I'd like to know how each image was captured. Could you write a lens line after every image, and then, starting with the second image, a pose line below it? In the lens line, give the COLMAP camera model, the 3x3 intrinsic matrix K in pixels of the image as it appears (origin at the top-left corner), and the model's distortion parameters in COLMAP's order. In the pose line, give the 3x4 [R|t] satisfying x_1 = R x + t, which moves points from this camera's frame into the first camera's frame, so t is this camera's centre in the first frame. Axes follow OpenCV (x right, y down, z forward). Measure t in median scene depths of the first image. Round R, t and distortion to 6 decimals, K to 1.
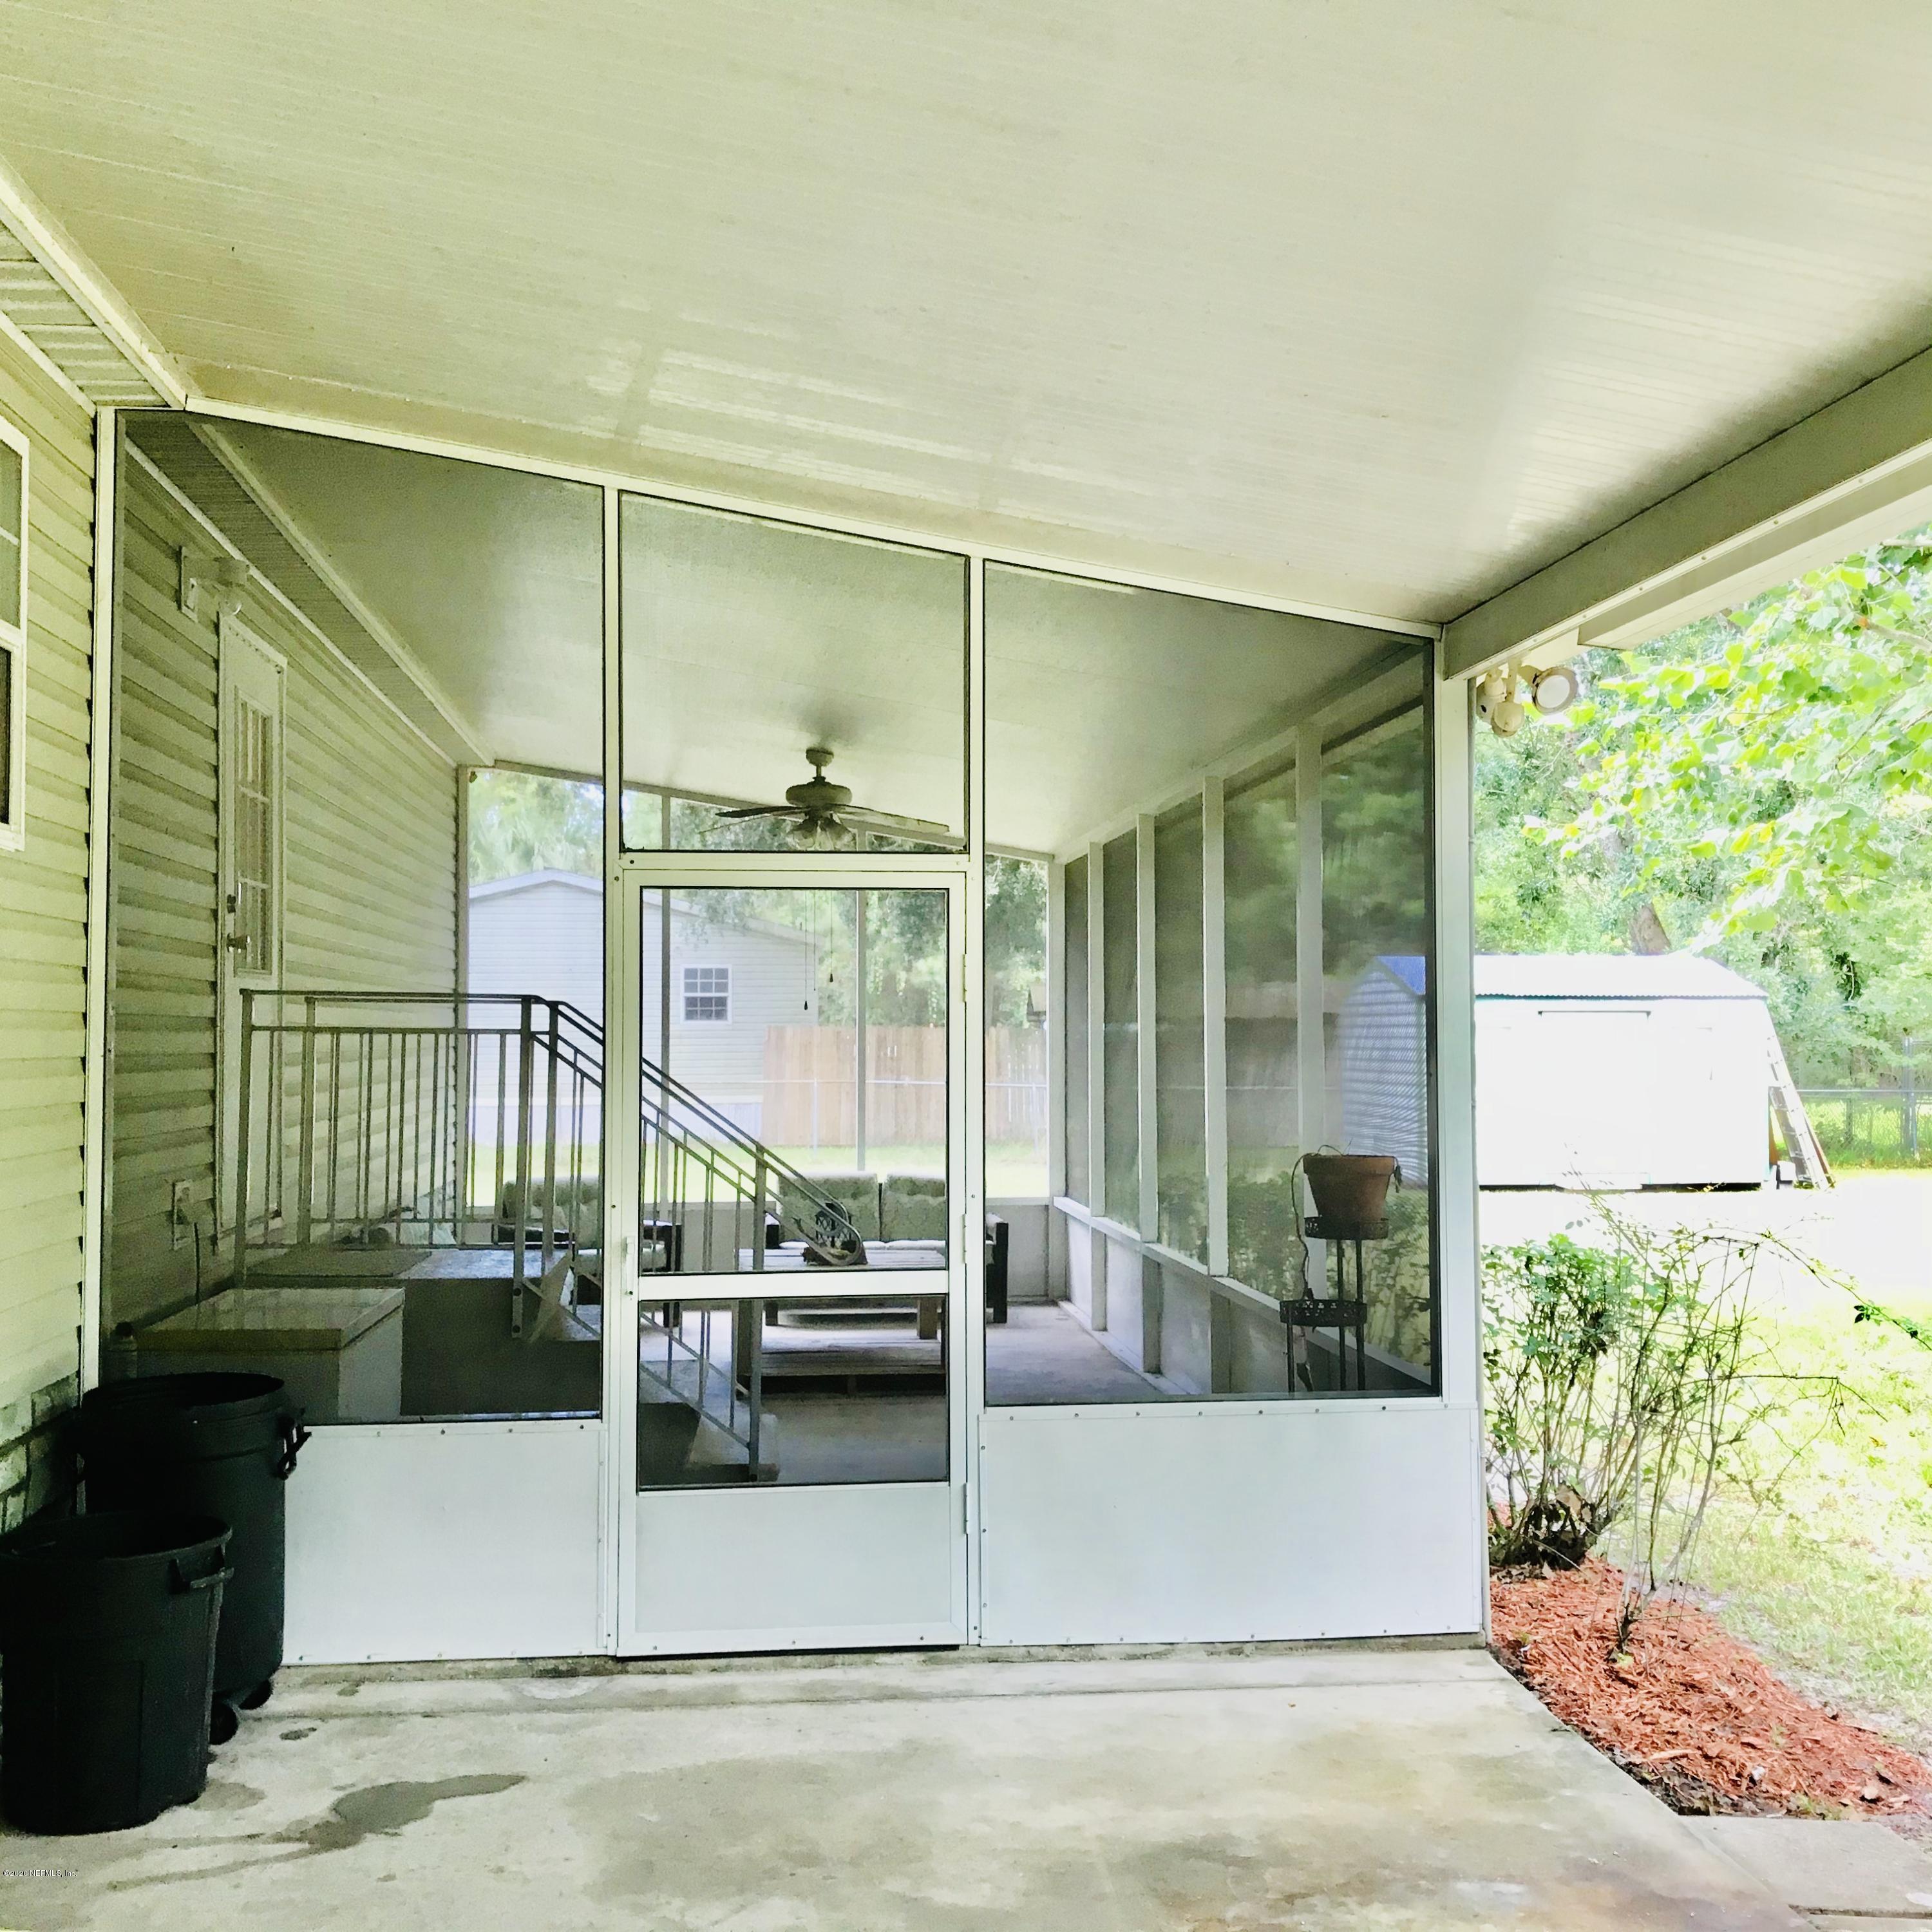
lens RADIAL K [[2119.0, 0, 966.3], [0, 2119.0, 963.0], [0, 0, 1]] dist [-0.001815, 0.000000]
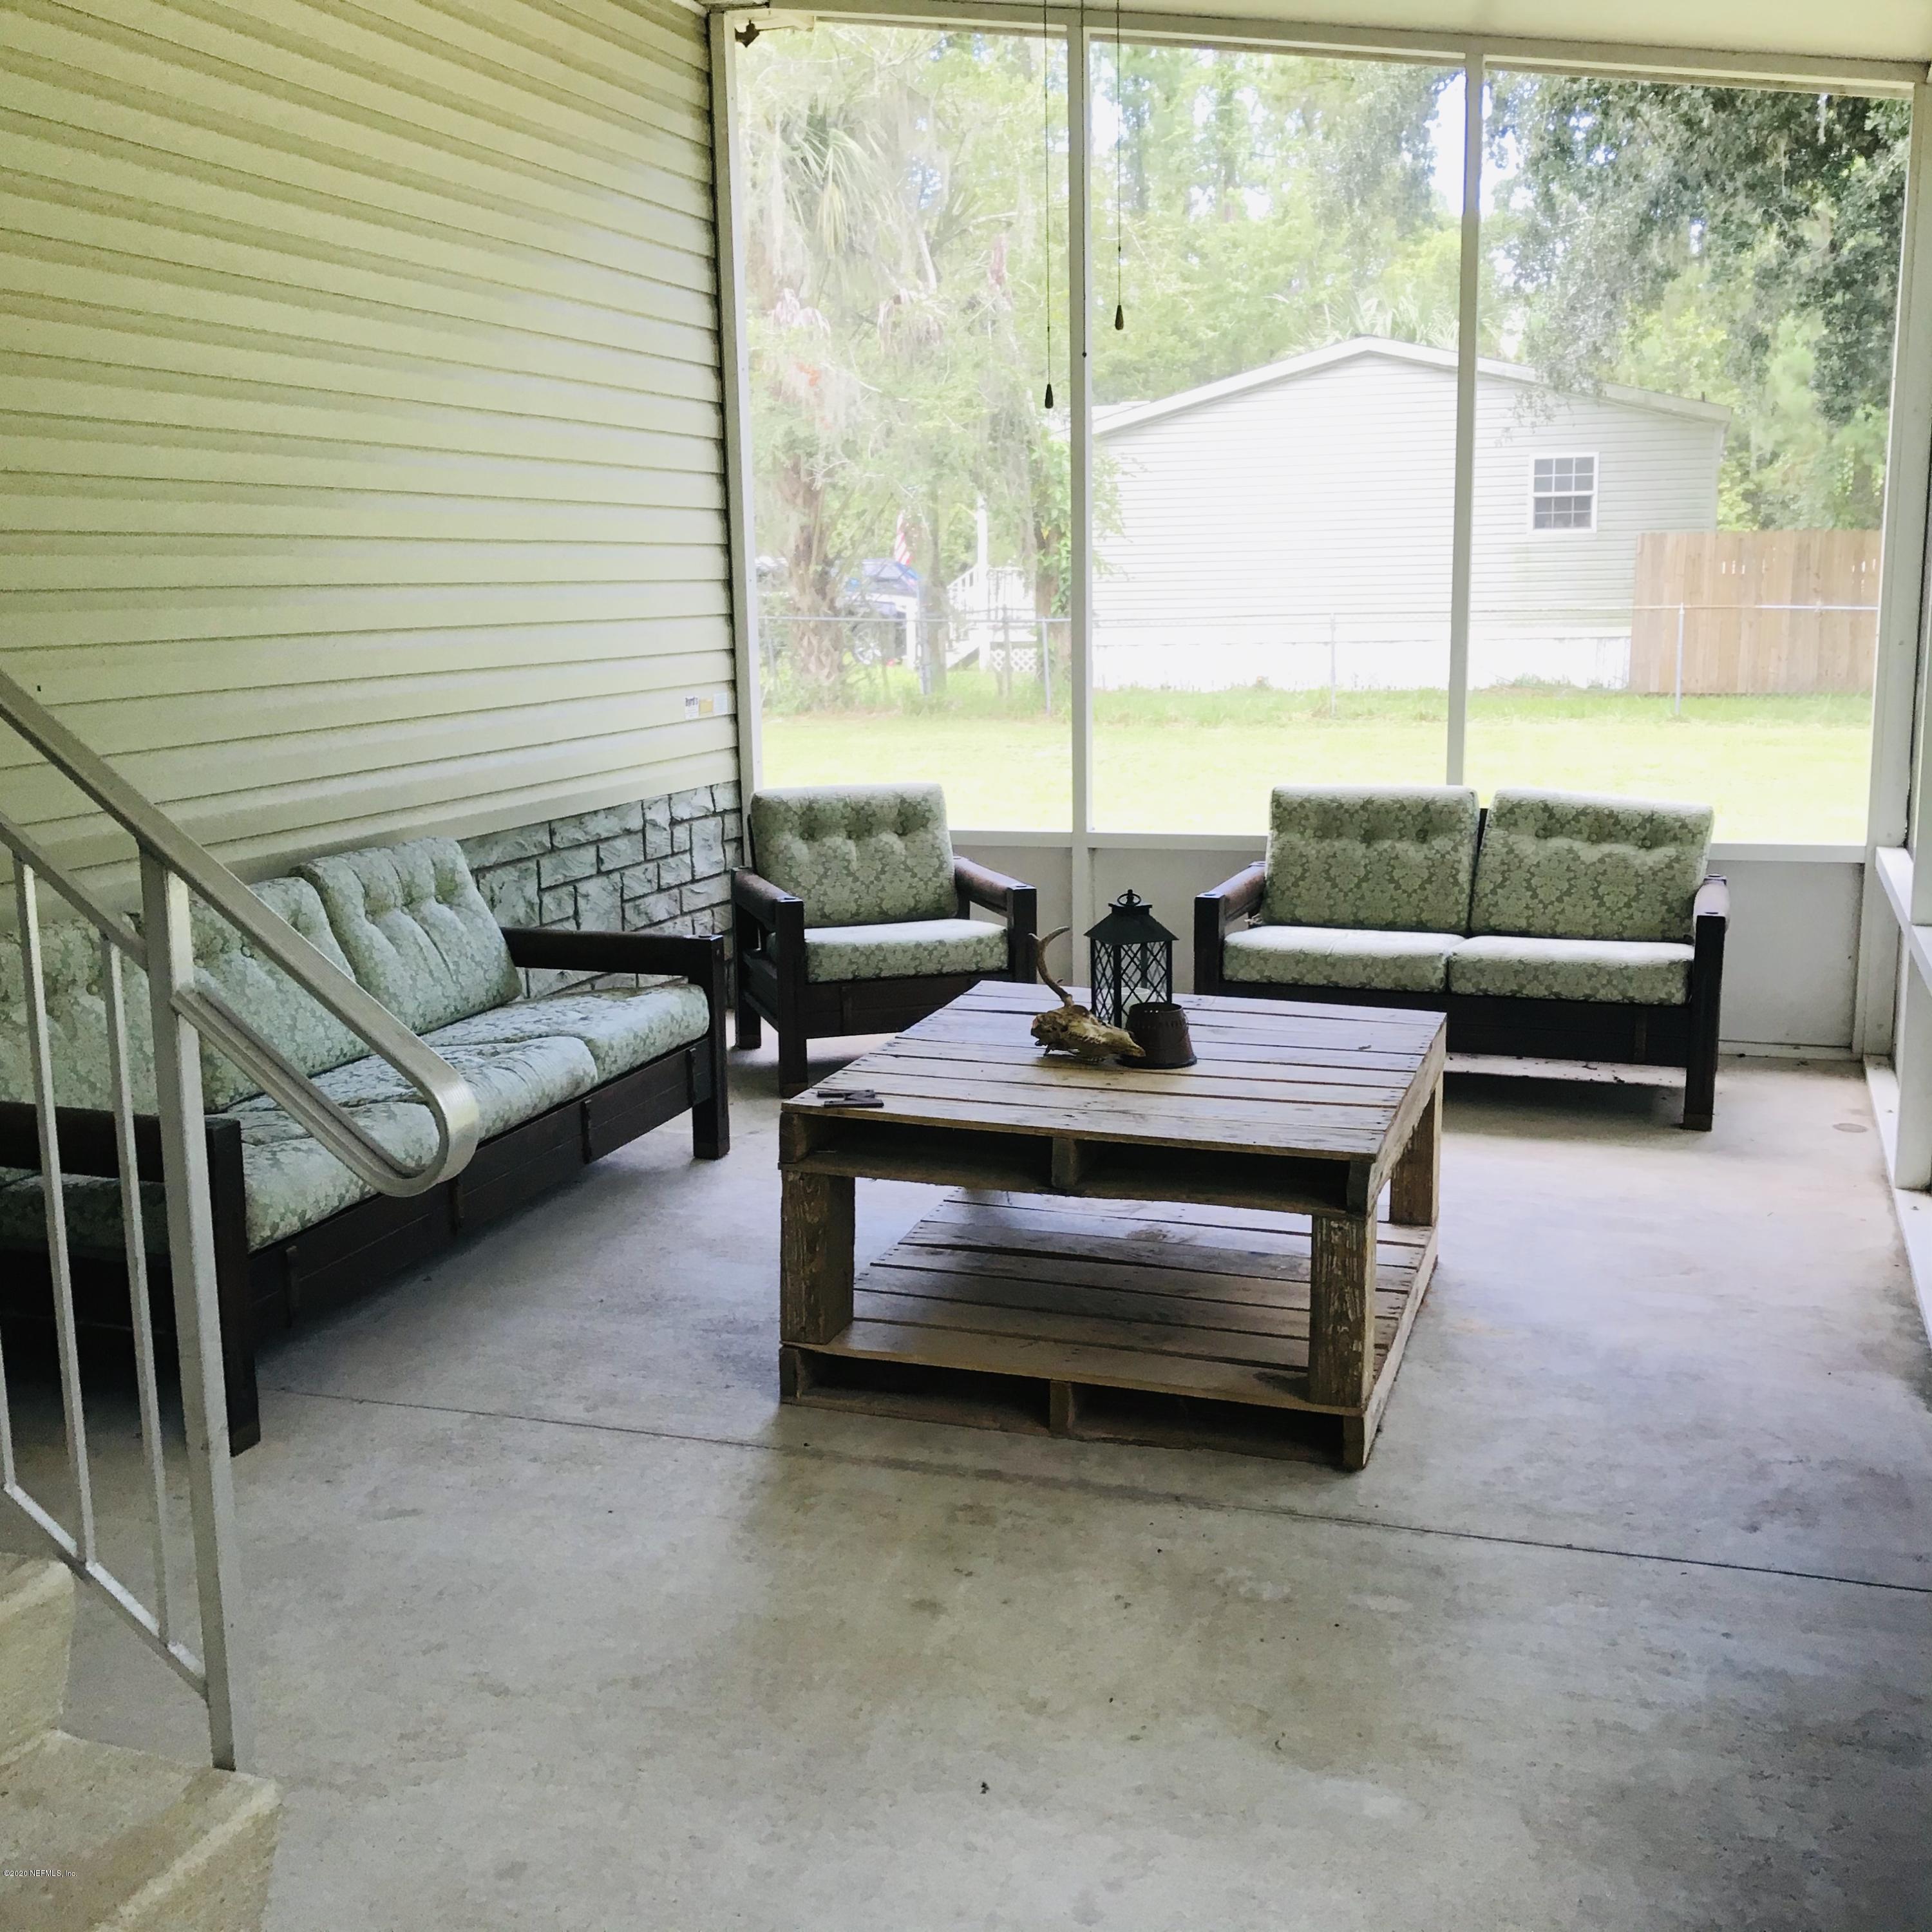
lens RADIAL K [[2119.0, 0, 964.7], [0, 2119.0, 964.9], [0, 0, 1]] dist [-0.001815, 0.000000]
pose [[0.897349, 0.067078, -0.436195, 0.066962], [0.029959, 0.976843, 0.211849, 0.030488], [0.440304, -0.203170, 0.874559, 0.498654]]
